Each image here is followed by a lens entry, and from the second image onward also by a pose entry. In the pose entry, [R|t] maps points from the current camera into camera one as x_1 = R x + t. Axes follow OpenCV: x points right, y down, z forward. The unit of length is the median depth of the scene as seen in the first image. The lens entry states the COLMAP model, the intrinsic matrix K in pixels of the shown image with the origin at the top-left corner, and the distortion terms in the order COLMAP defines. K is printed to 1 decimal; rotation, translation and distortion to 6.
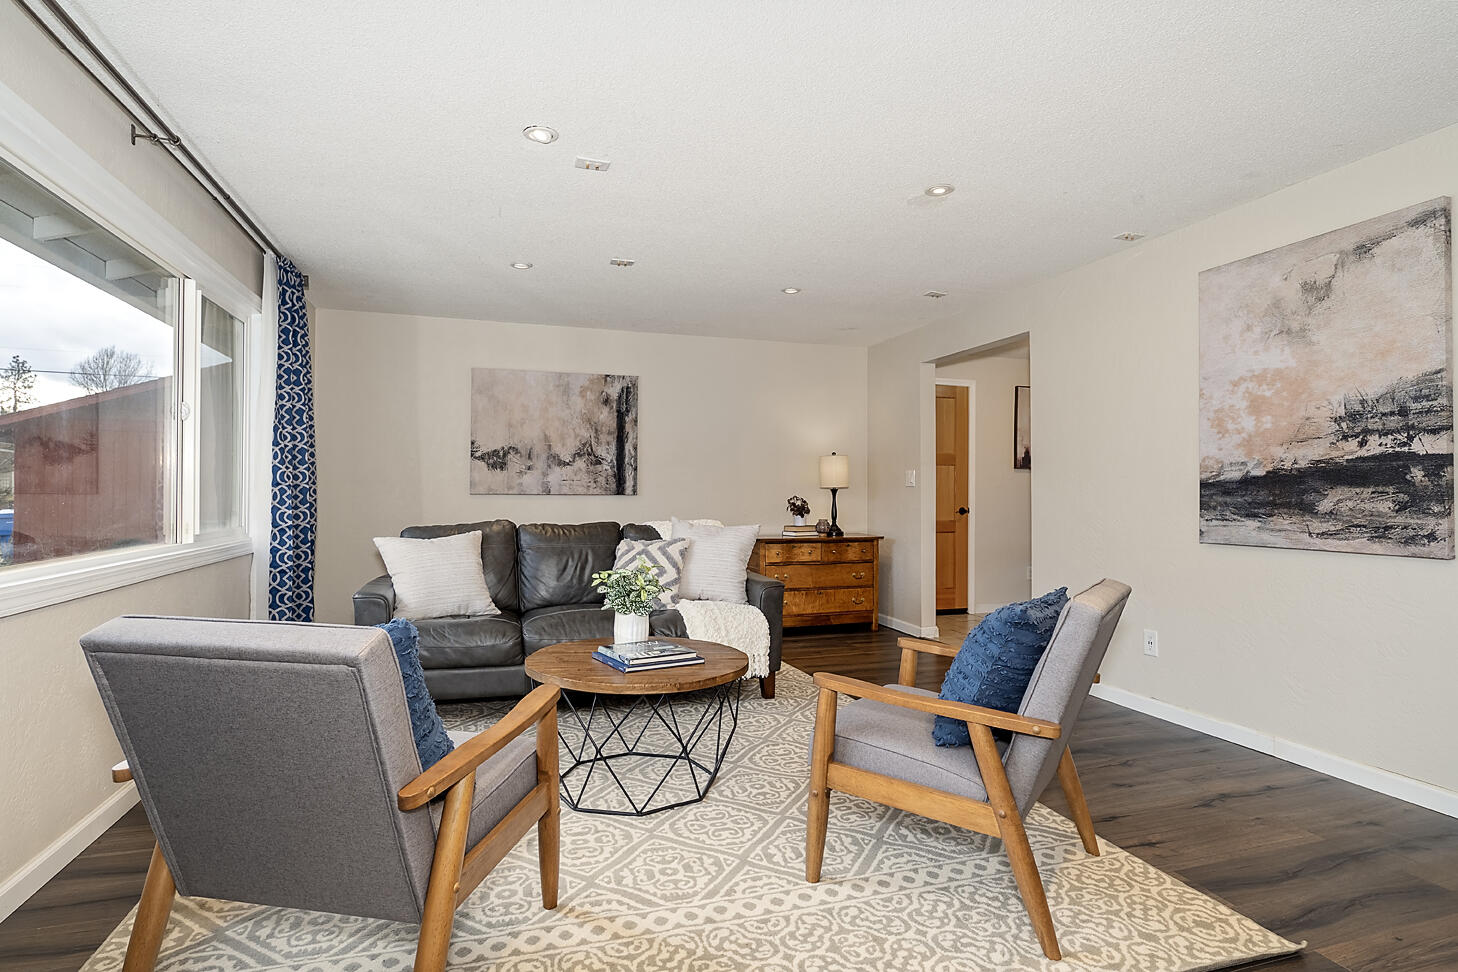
lens RADIAL K [[738.8, 0, 738.3], [0, 738.8, 486.2], [0, 0, 1]] dist [-0.018779, 0.000465]
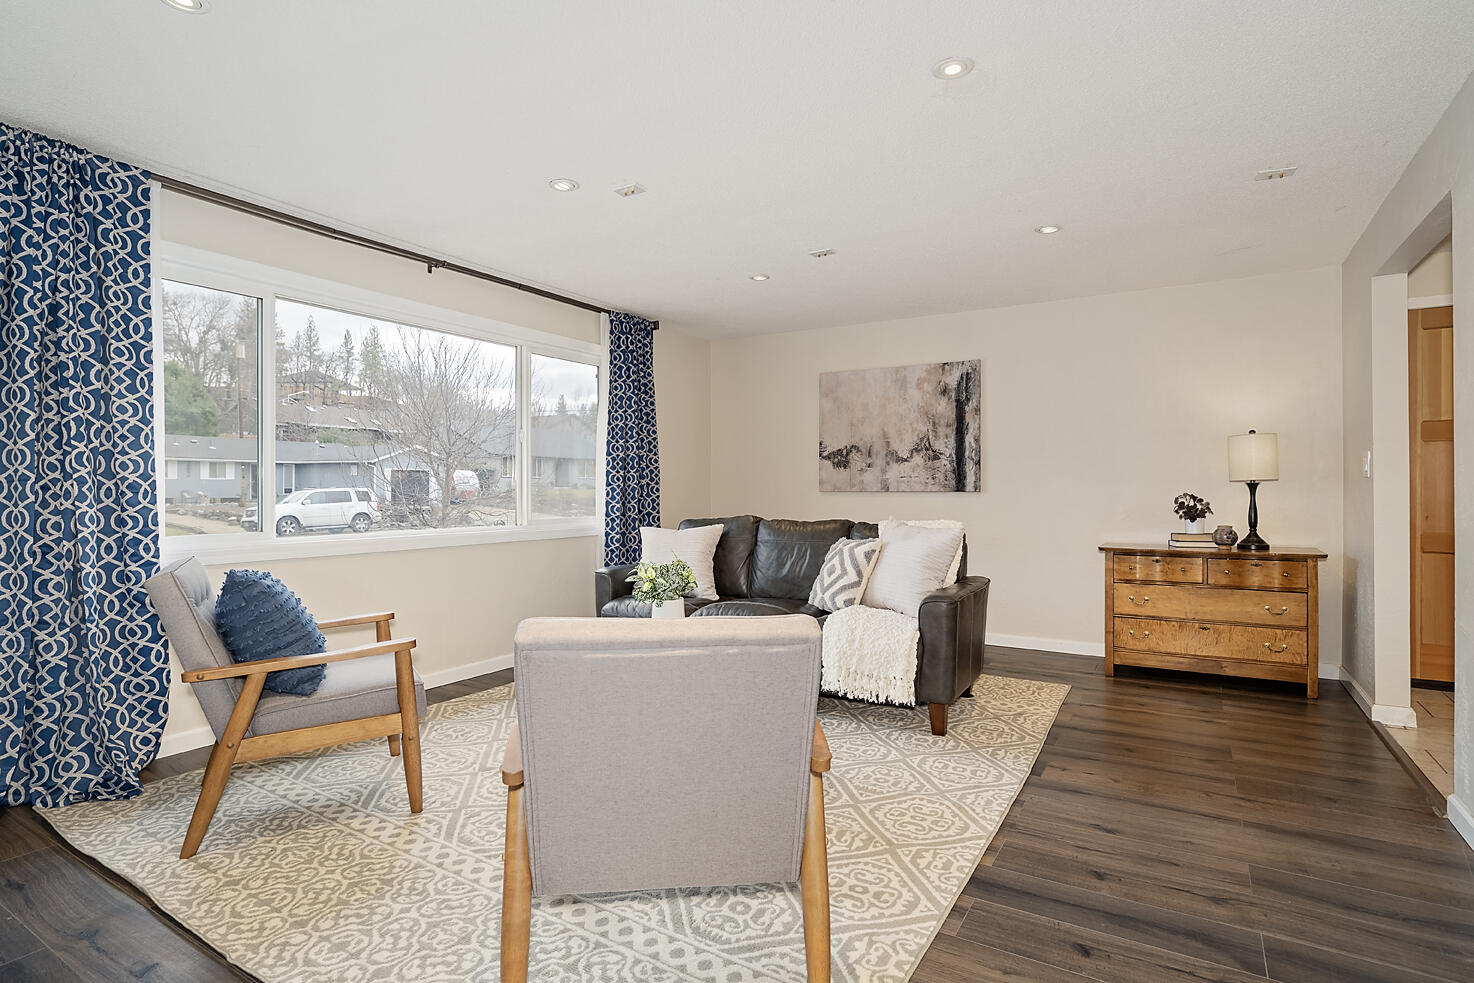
lens RADIAL K [[746.9, 0, 746.5], [0, 746.9, 491.7], [0, 0, 1]] dist [-0.018779, 0.000465]
pose [[0.655885, -0.002657, -0.754856, 0.374126], [0.010724, 0.999926, 0.005798, 0.003411], [0.754785, -0.011898, 0.655864, 0.199126]]
